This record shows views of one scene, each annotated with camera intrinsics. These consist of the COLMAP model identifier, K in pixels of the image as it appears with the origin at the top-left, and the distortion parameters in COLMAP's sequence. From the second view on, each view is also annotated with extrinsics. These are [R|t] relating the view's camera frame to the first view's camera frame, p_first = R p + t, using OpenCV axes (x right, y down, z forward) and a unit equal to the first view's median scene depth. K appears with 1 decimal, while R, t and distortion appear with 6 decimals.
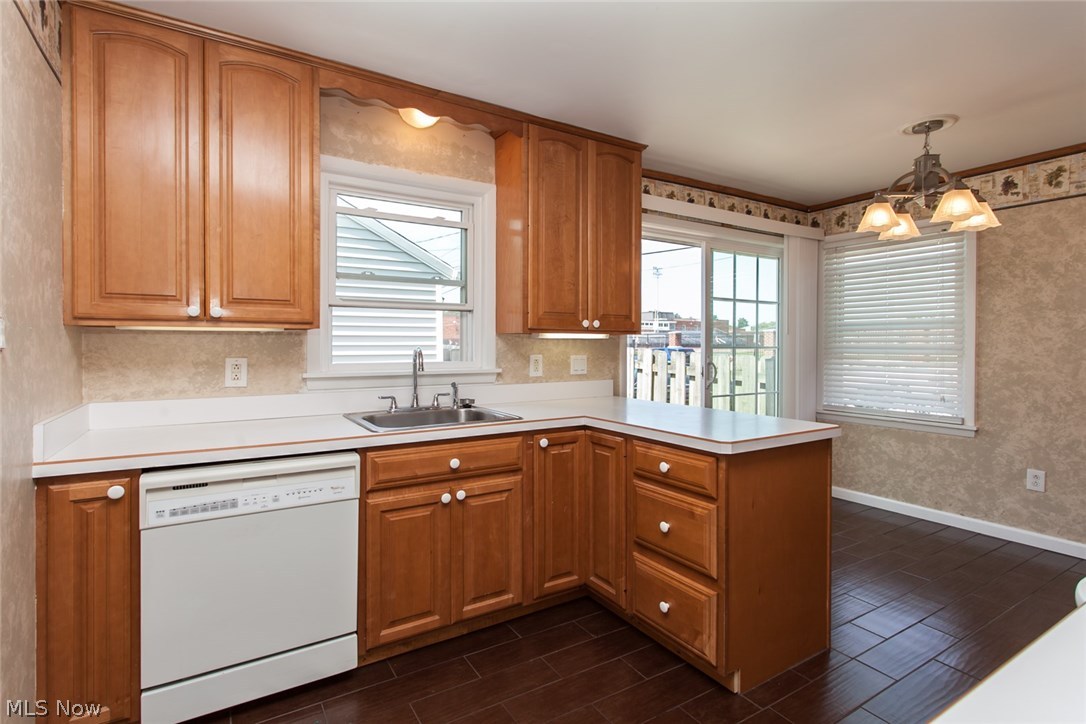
lens RADIAL K [[535.2, 0, 555.6], [0, 535.2, 349.0], [0, 0, 1]] dist [0.009411, 0.000880]
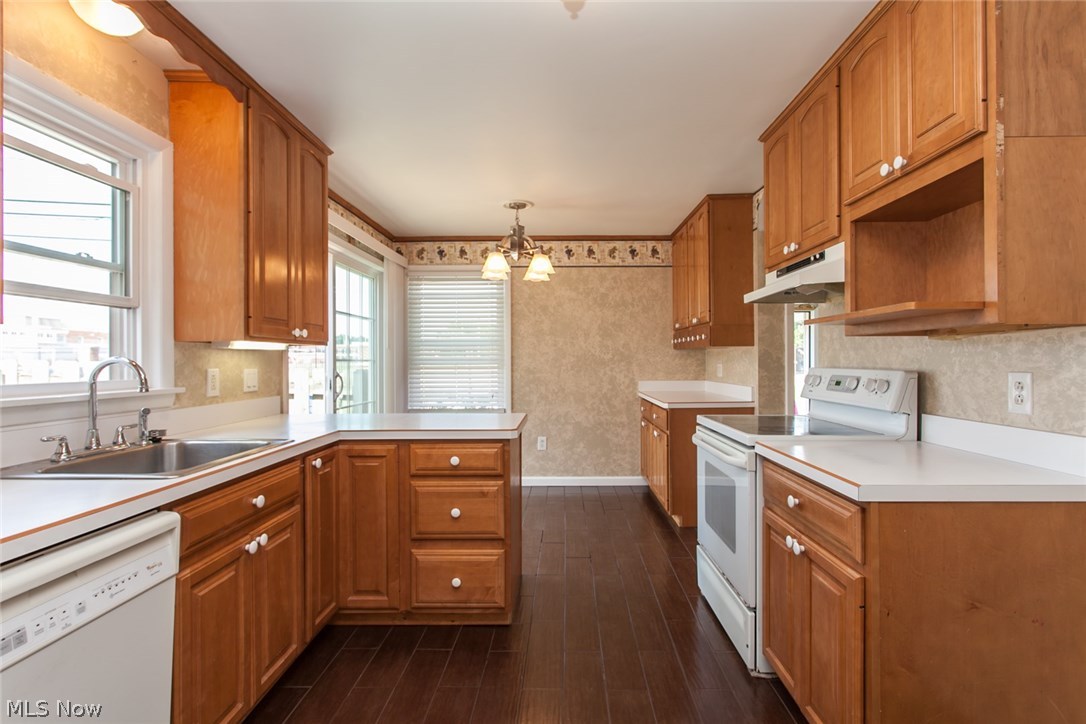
lens RADIAL K [[535.2, 0, 559.7], [0, 535.2, 362.0], [0, 0, 1]] dist [0.009411, 0.000880]
pose [[0.531806, -0.007384, 0.846834, -0.412343], [0.013135, 0.999914, 0.000470, 0.006900], [-0.846764, 0.010874, 0.531857, 0.125457]]
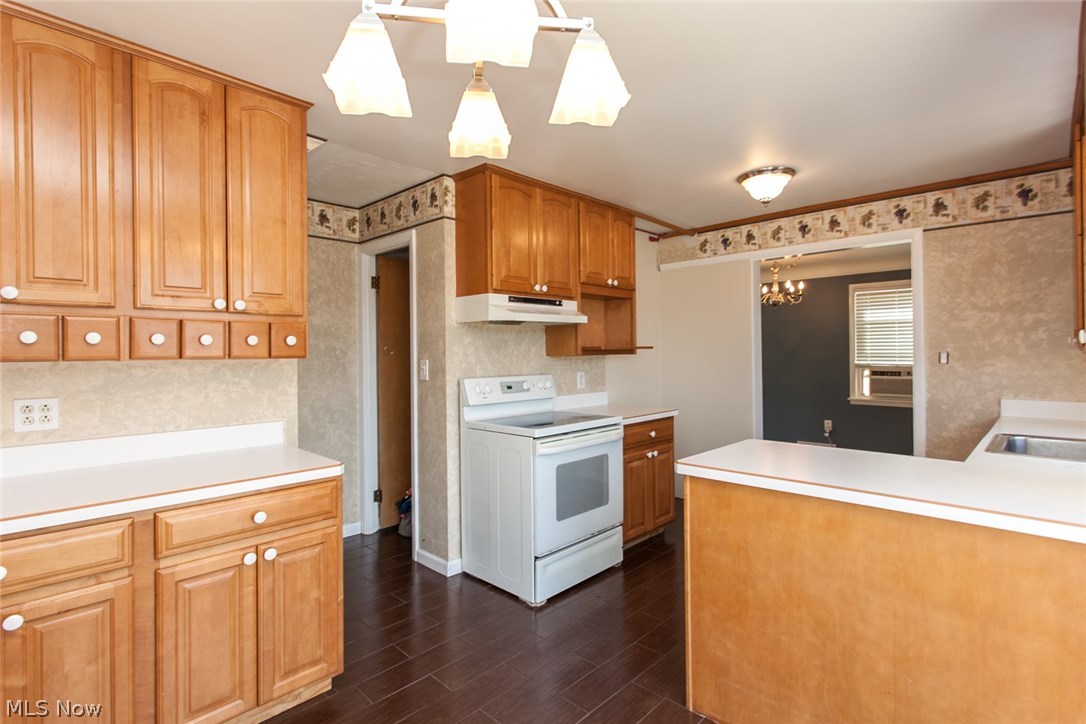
lens RADIAL K [[535.2, 0, 553.5], [0, 535.2, 351.2], [0, 0, 1]] dist [0.009411, 0.000880]
pose [[-0.964220, 0.006280, -0.265031, 0.638078], [0.004835, 0.999970, 0.006105, -0.034120], [0.265061, 0.004605, -0.964221, 1.228567]]
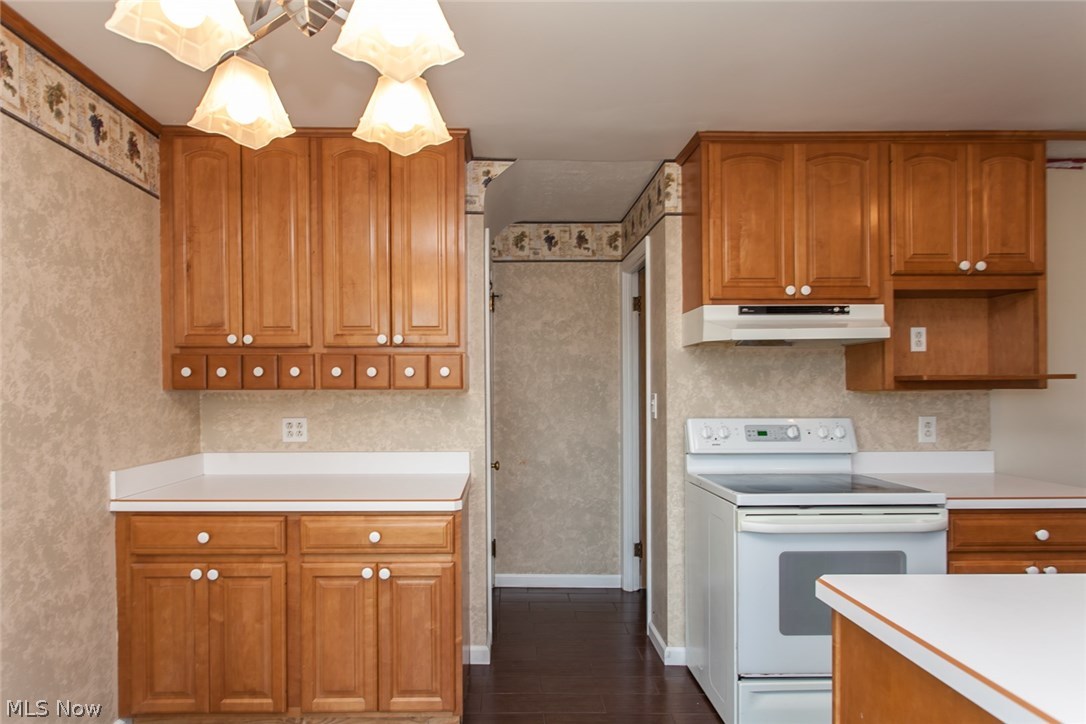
lens RADIAL K [[616.5, 0, 507.9], [0, 616.5, 392.2], [0, 0, 1]] dist [-0.000698, 0.006535]
pose [[-0.860556, -0.001905, 0.509352, 0.310199], [0.005999, 0.999886, 0.013875, -0.029157], [-0.509320, 0.014996, -0.860447, 1.122995]]
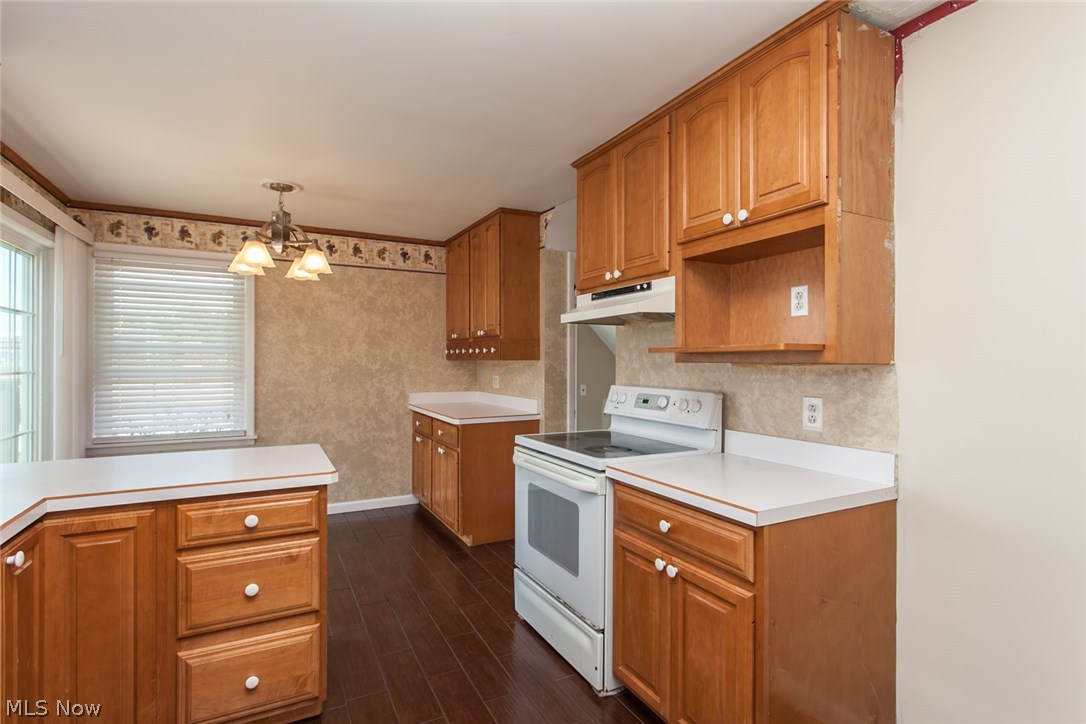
lens RADIAL K [[535.2, 0, 543.2], [0, 535.2, 363.2], [0, 0, 1]] dist [0.009411, 0.000880]
pose [[0.068489, -0.007466, 0.997624, -0.399624], [0.006579, 0.999954, 0.007032, -0.023705], [-0.997630, 0.006082, 0.068535, 0.298187]]
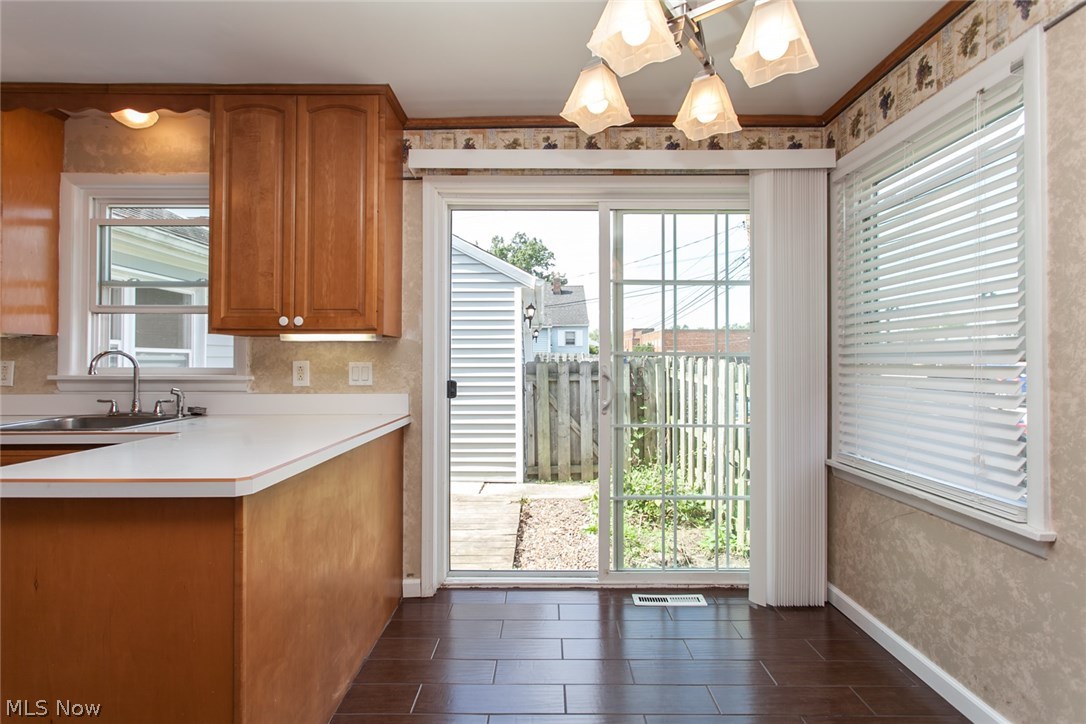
lens RADIAL K [[535.2, 0, 541.3], [0, 535.2, 357.9], [0, 0, 1]] dist [0.009411, 0.000880]
pose [[0.842396, -0.004948, -0.538836, 0.706298], [-0.004163, 0.999868, -0.015690, 0.016835], [0.538843, 0.015461, 0.842264, 0.450521]]
